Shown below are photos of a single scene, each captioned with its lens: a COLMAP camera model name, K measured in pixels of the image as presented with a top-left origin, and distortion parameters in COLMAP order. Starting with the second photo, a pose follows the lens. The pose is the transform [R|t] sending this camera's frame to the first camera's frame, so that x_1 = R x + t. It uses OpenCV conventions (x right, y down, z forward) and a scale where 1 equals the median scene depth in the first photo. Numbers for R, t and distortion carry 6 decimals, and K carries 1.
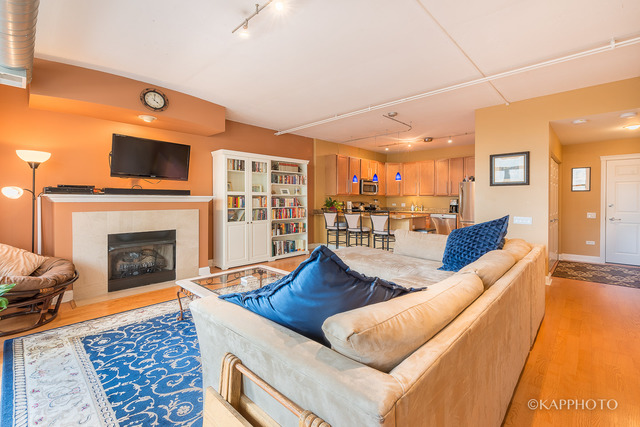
lens RADIAL K [[283.0, 0, 287.8], [0, 283.0, 202.8], [0, 0, 1]] dist [0.002731, -0.000364]
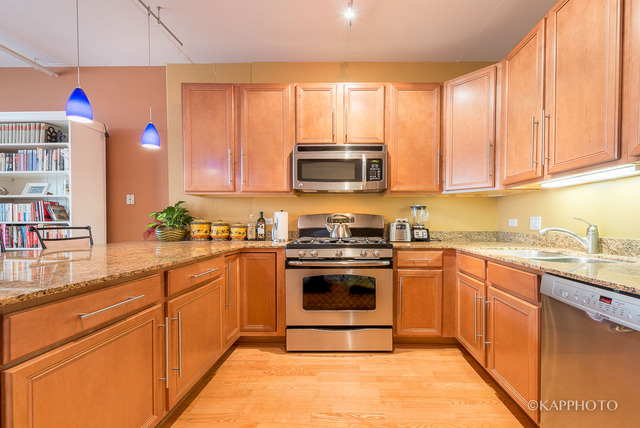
lens RADIAL K [[269.1, 0, 338.4], [0, 269.1, 226.9], [0, 0, 1]] dist [0.010173, -0.001923]
pose [[0.748658, 0.007876, -0.662909, 0.749694], [-0.001487, 0.999947, 0.010202, 0.019174], [0.662954, -0.006652, 0.748630, 1.136136]]
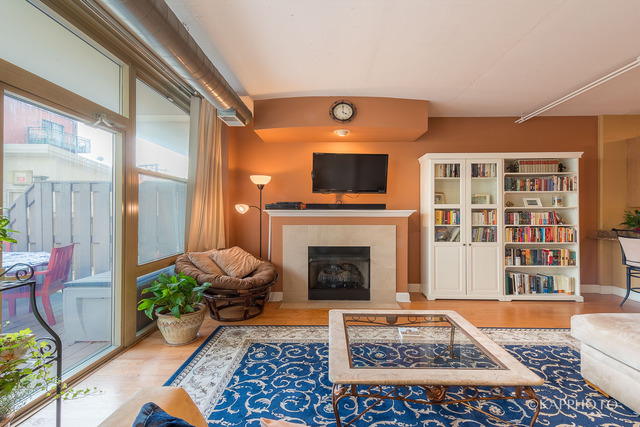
lens RADIAL K [[269.1, 0, 325.9], [0, 269.1, 212.5], [0, 0, 1]] dist [0.010173, -0.001923]
pose [[0.728051, -0.000799, -0.685523, 0.085928], [-0.007047, 0.999938, -0.008650, -0.006819], [0.685487, 0.011128, 0.728000, 0.209752]]
